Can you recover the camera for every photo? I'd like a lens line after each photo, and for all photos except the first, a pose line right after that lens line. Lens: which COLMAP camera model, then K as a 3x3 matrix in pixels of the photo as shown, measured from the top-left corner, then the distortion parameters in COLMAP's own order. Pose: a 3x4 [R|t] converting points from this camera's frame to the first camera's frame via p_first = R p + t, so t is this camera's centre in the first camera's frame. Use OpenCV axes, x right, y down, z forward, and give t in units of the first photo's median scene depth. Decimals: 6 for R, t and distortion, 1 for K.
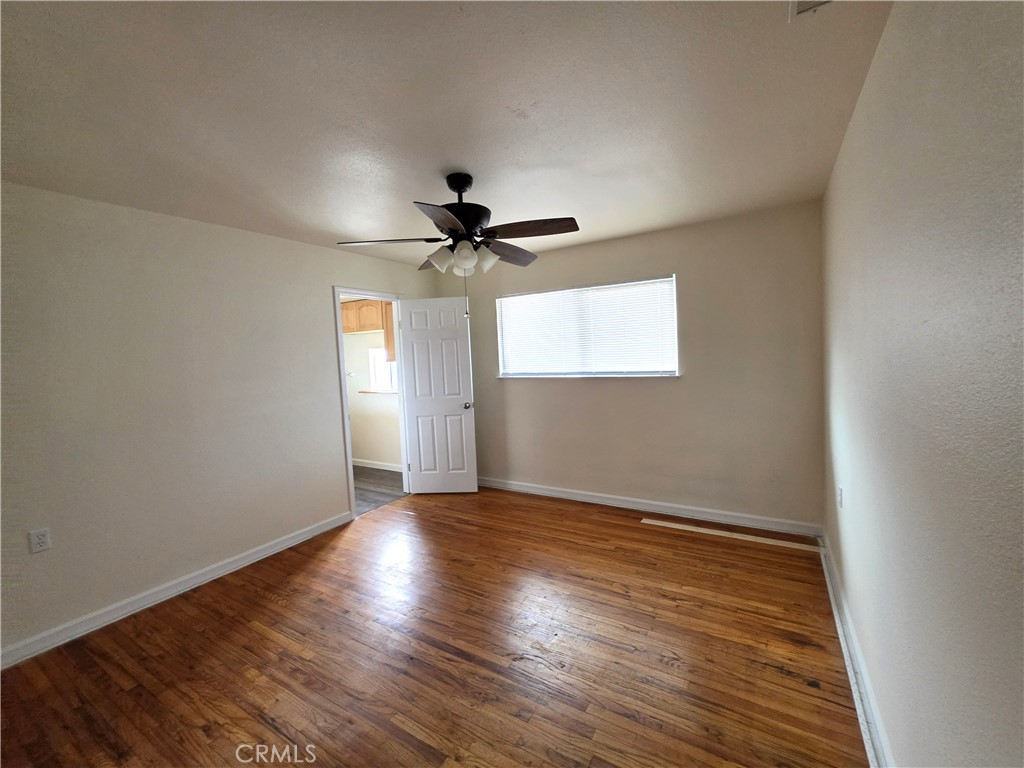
lens RADIAL K [[413.2, 0, 512.0], [0, 413.2, 384.0], [0, 0, 1]] dist [-0.003111, -0.000520]
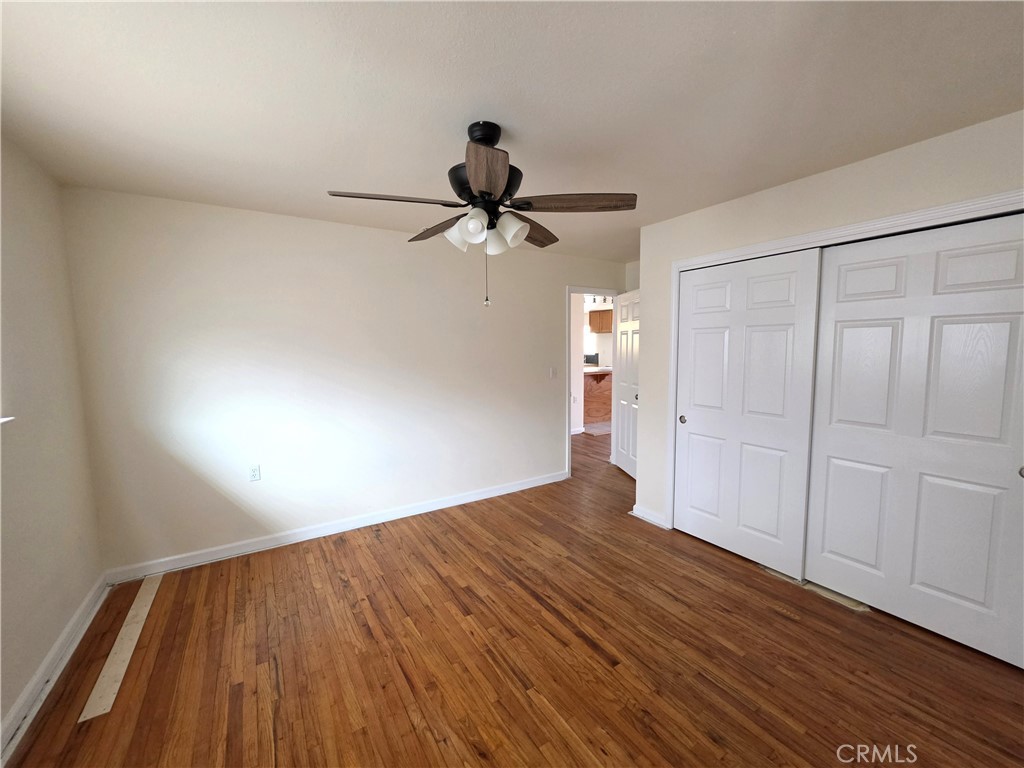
lens RADIAL K [[413.2, 0, 512.0], [0, 413.2, 384.0], [0, 0, 1]] dist [-0.003111, -0.000520]
pose [[-0.897589, 0.016555, 0.440522, -0.402605], [0.085386, 0.986899, 0.136891, -0.092214], [-0.432484, 0.160486, -0.887244, 1.355756]]
